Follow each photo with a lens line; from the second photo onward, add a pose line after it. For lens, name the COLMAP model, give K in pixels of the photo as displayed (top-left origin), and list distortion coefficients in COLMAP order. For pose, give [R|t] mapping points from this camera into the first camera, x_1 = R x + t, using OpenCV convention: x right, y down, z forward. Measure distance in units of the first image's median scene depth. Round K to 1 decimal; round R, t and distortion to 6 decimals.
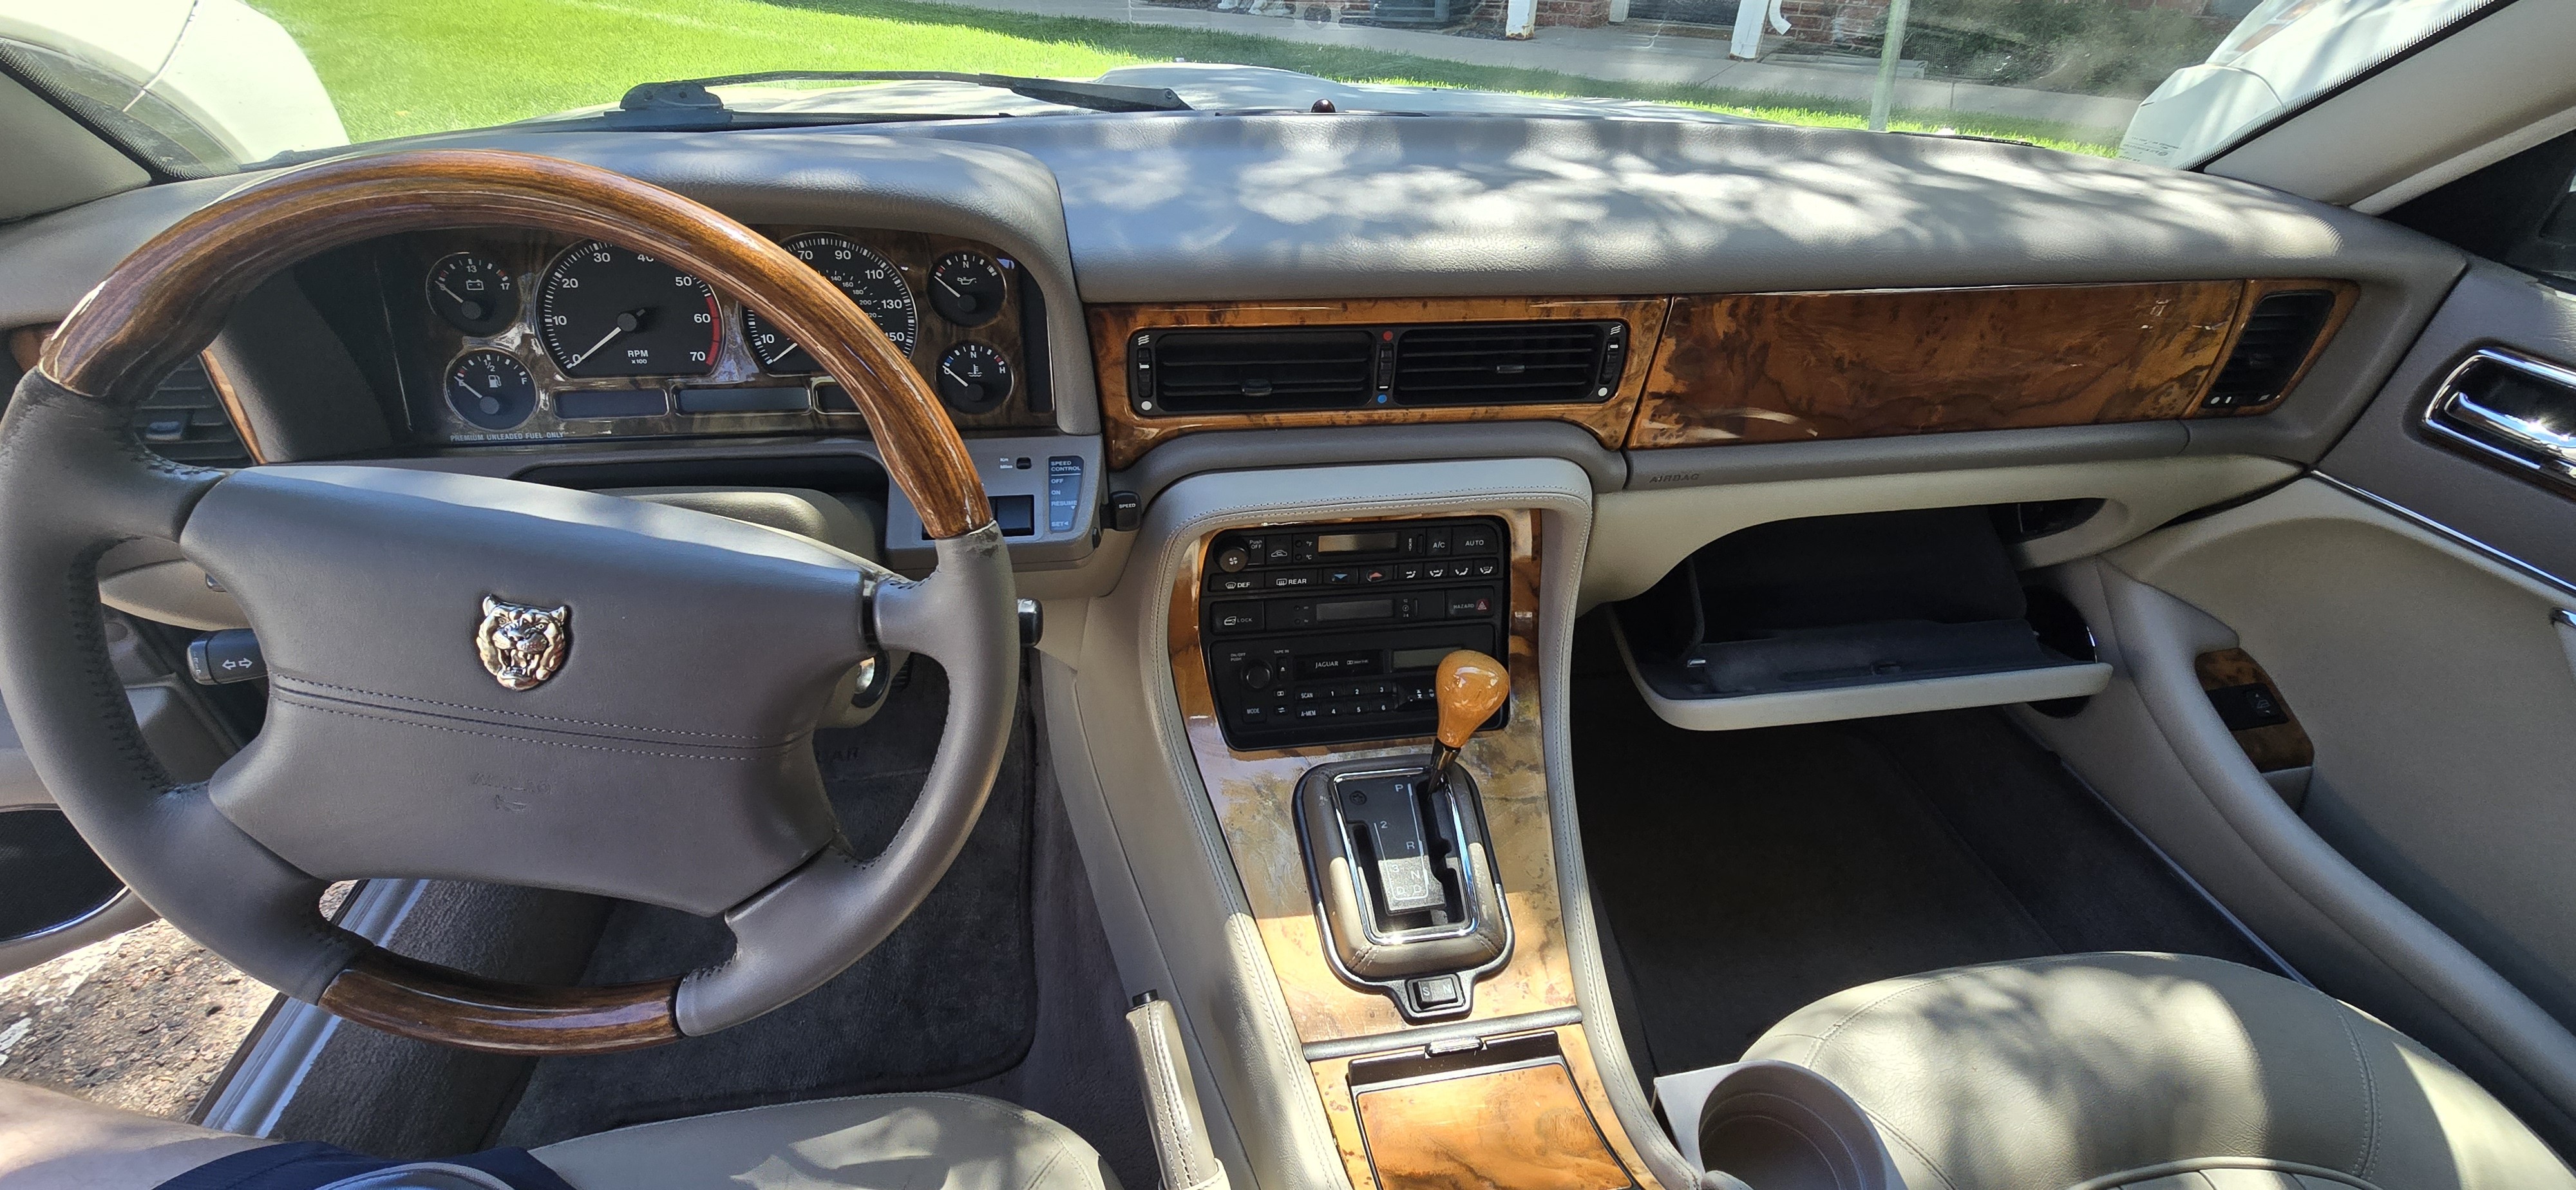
lens RADIAL K [[1060.7, 0, 1291.9], [0, 1060.7, 559.3], [0, 0, 1]] dist [-0.000607, 0.000751]
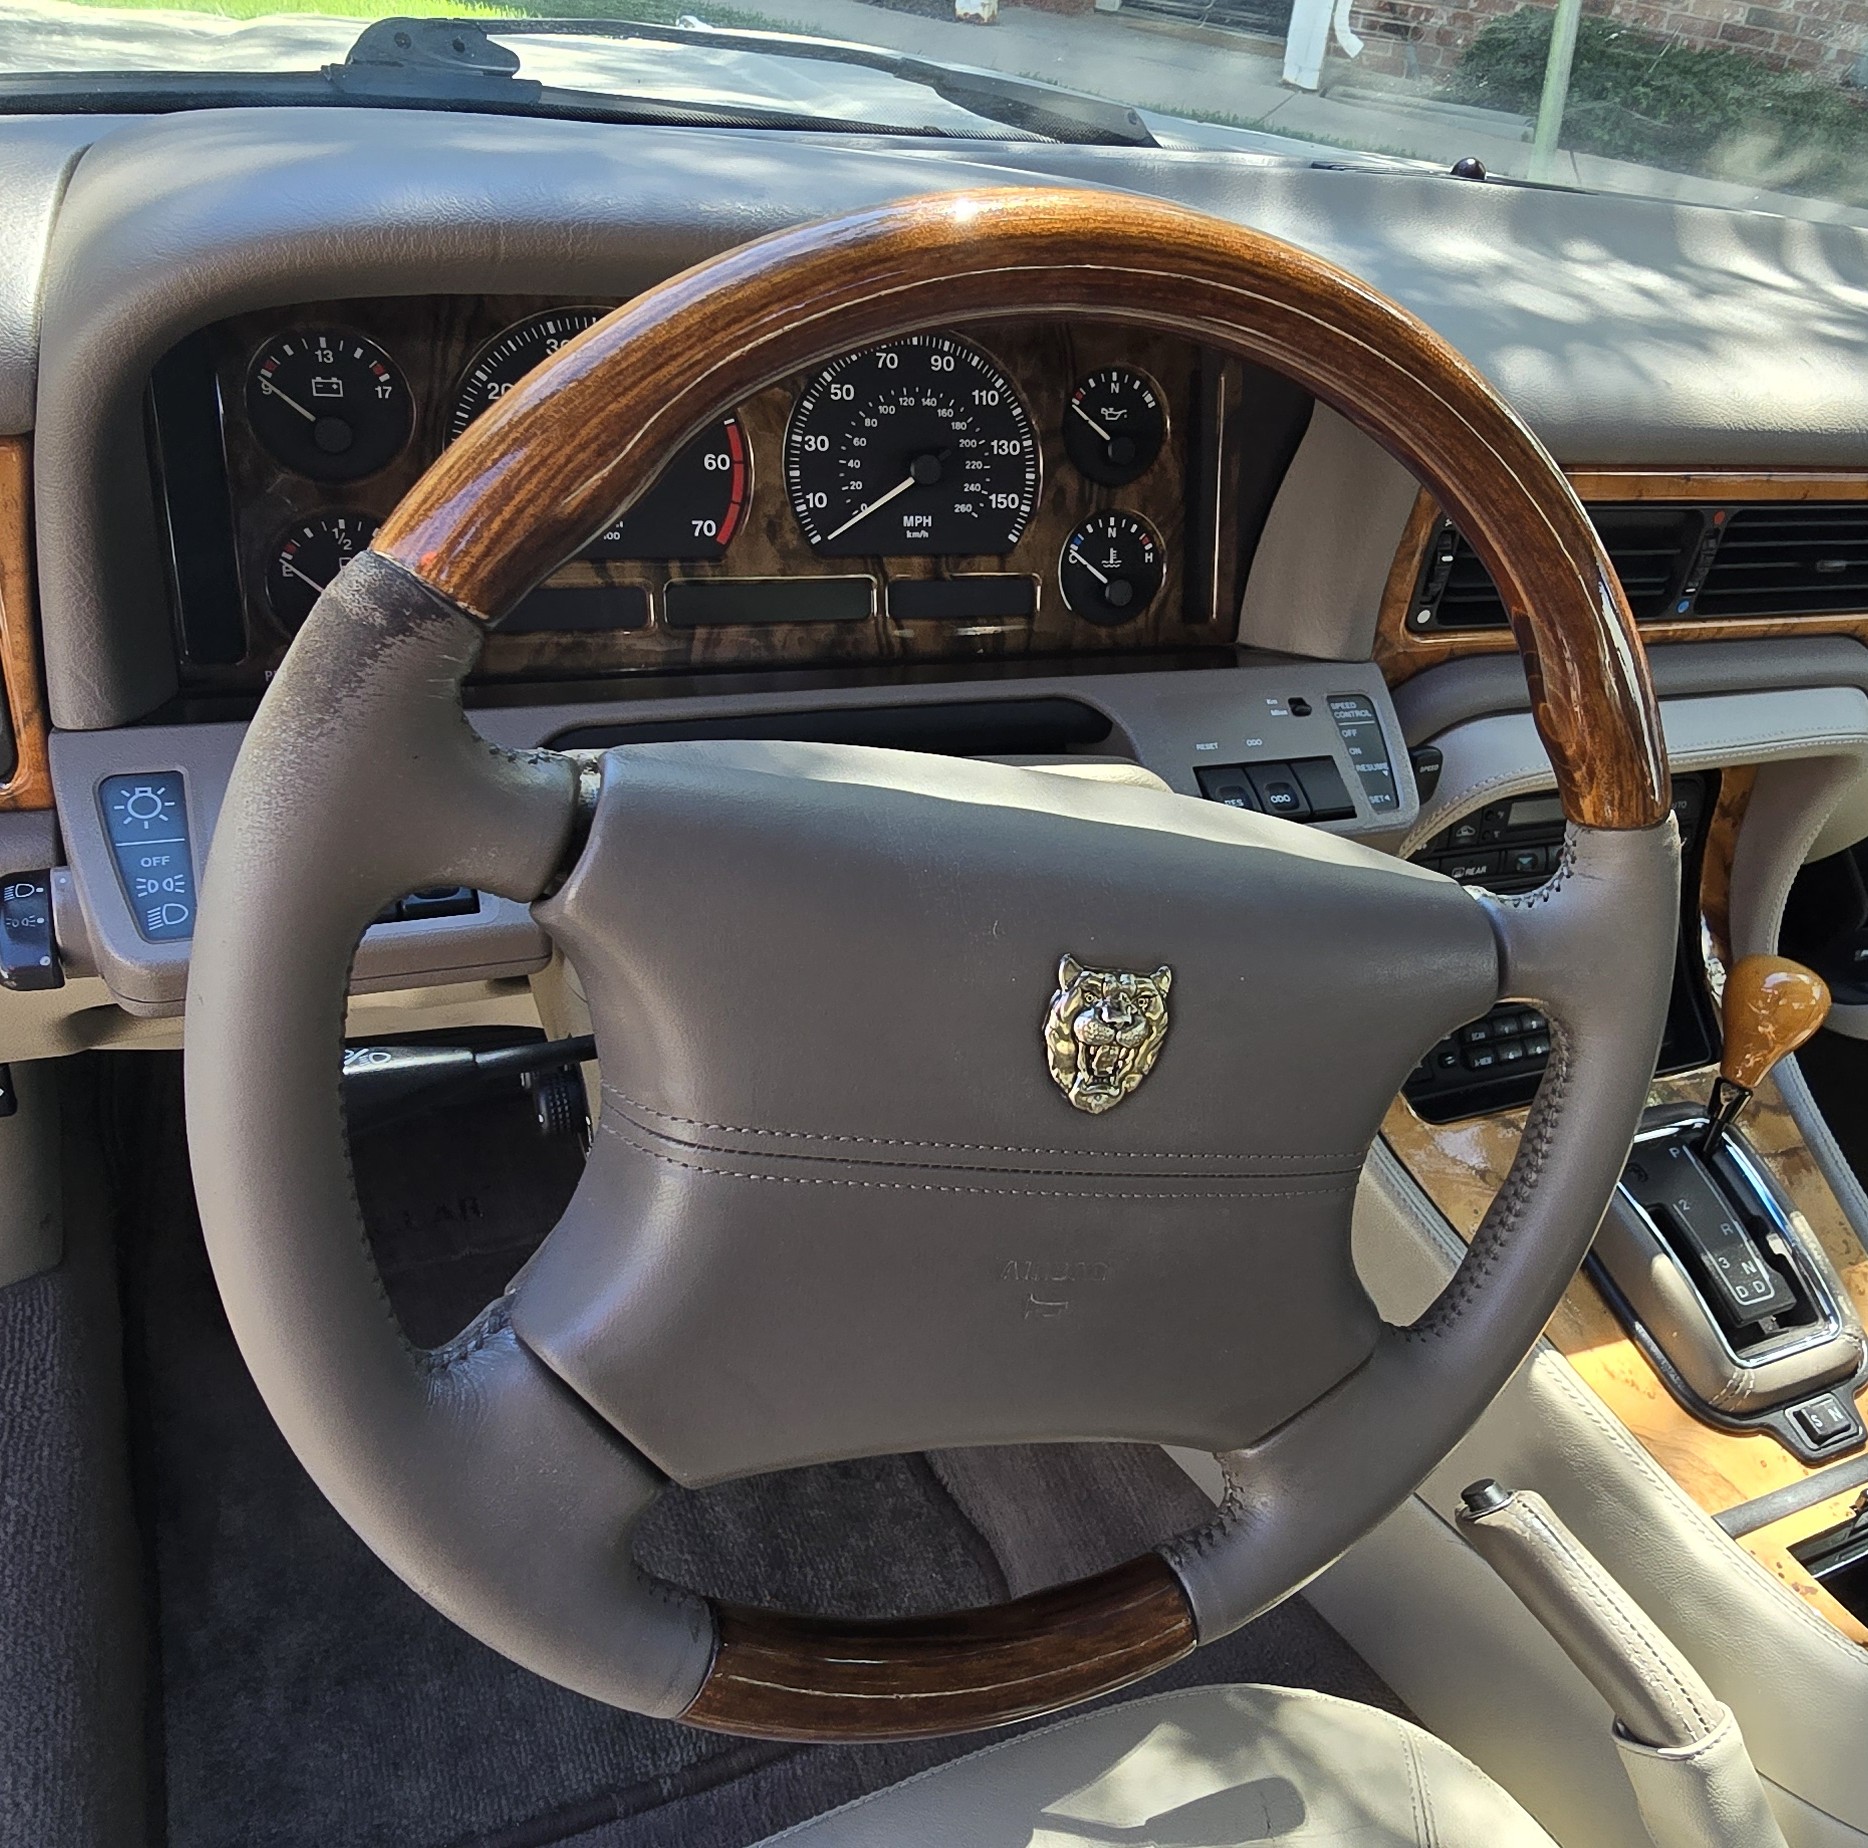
lens RADIAL K [[1656.0, 0, 933.8], [0, 1656.0, 881.6], [0, 0, 1]] dist [0.008365, 0.008582]
pose [[0.952748, -0.045827, 0.300284, -0.676120], [0.034784, 0.998511, 0.042018, -0.029700], [-0.301763, -0.029588, 0.952924, 0.085895]]
